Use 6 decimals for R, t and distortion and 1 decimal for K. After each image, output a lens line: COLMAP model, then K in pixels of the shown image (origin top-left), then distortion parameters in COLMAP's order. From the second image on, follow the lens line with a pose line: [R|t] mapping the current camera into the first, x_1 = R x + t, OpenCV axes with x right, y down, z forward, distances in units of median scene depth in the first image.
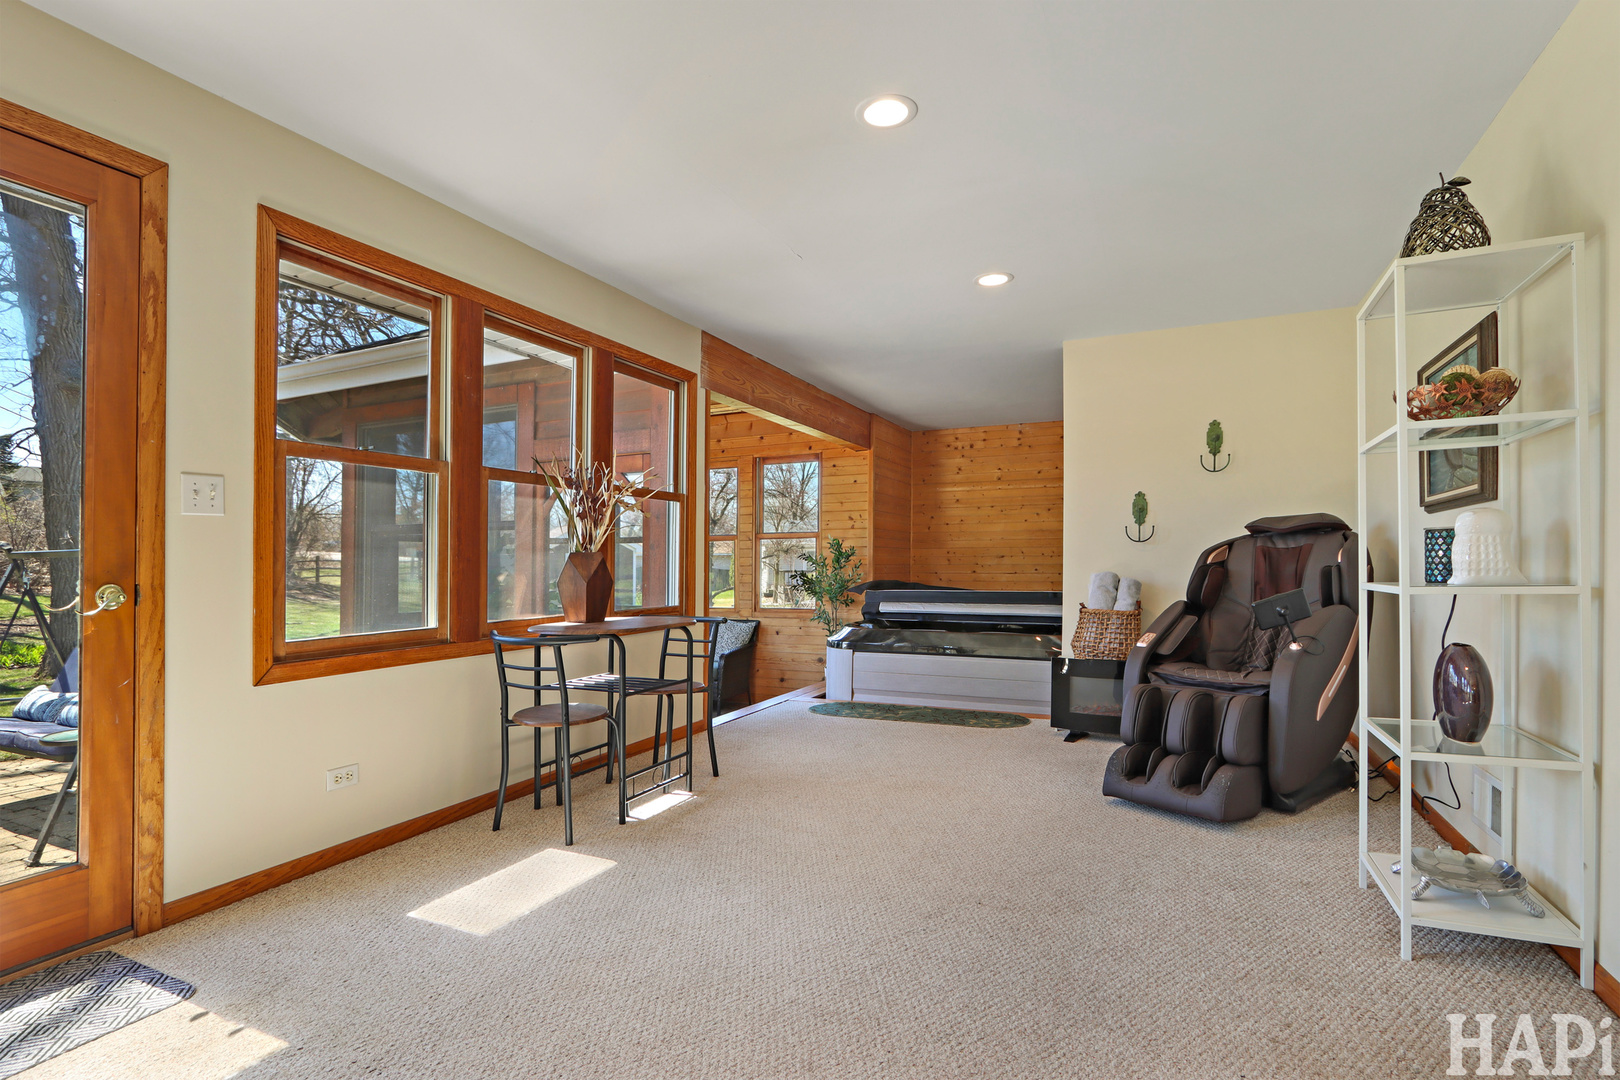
lens RADIAL K [[770.7, 0, 804.2], [0, 770.7, 541.7], [0, 0, 1]] dist [-0.002436, -0.000381]
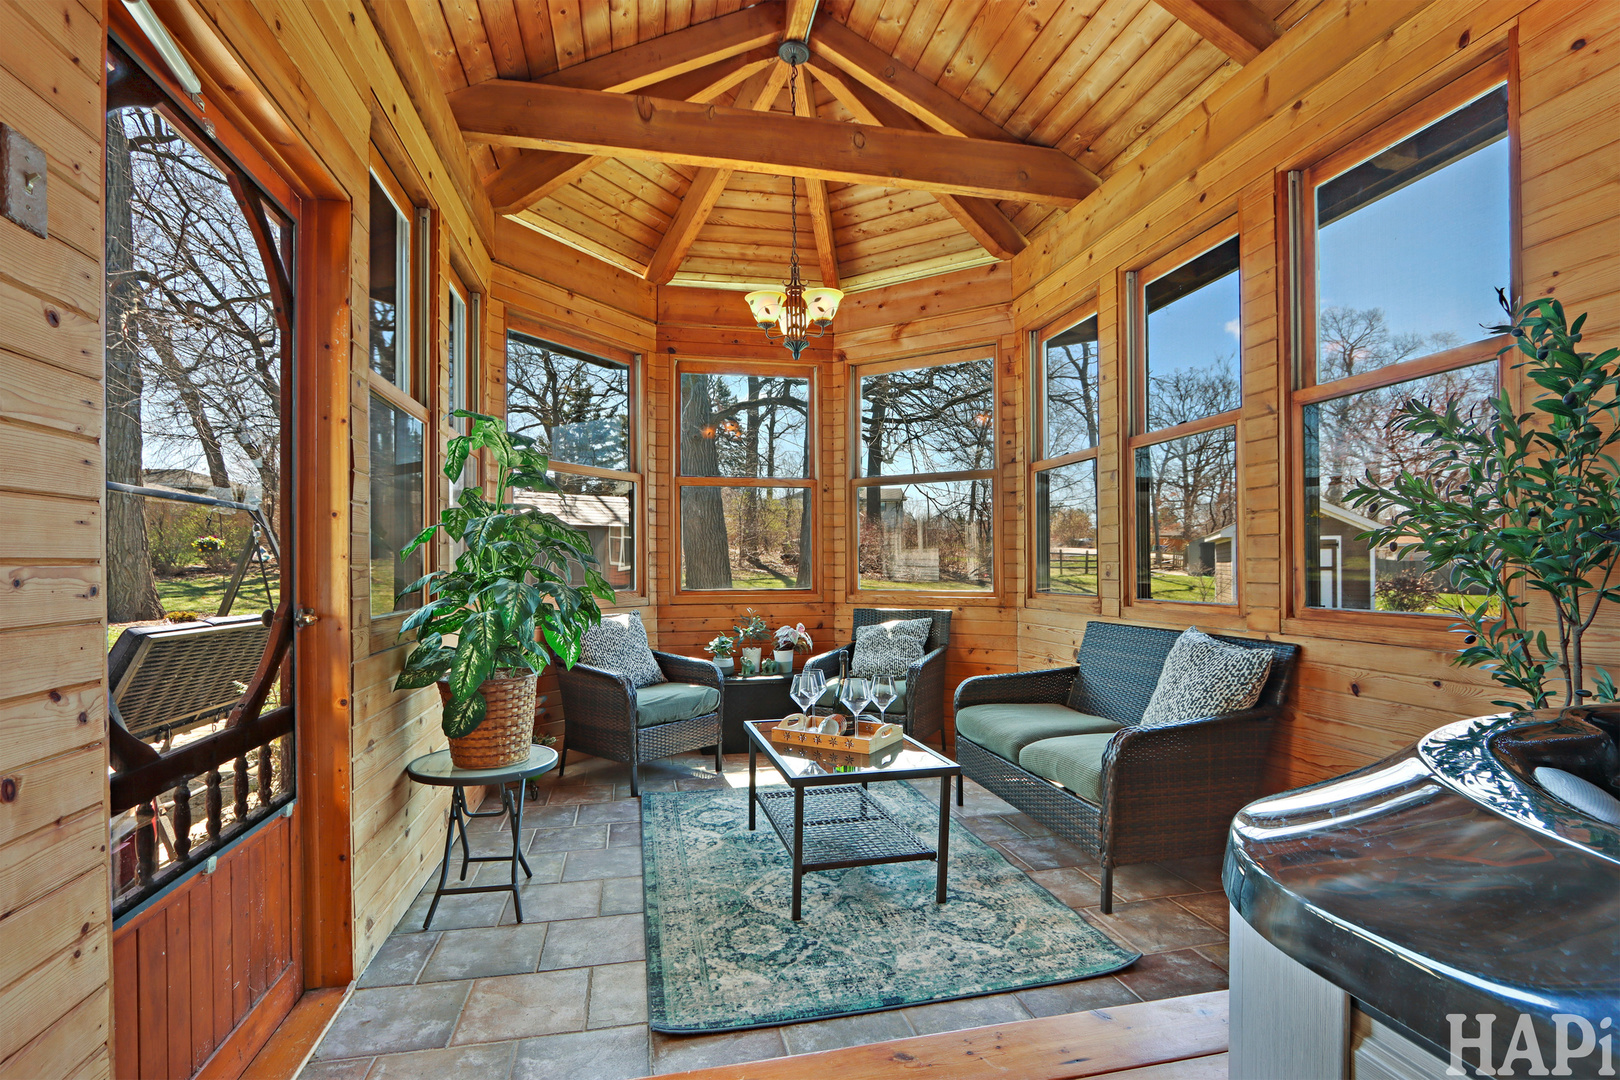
lens RADIAL K [[770.7, 0, 804.2], [0, 770.7, 541.7], [0, 0, 1]] dist [-0.002436, -0.000381]
pose [[0.612844, -0.017563, -0.790009, 0.087880], [0.013841, 0.999838, -0.011491, 0.067354], [0.790083, -0.003892, 0.612988, 0.723124]]
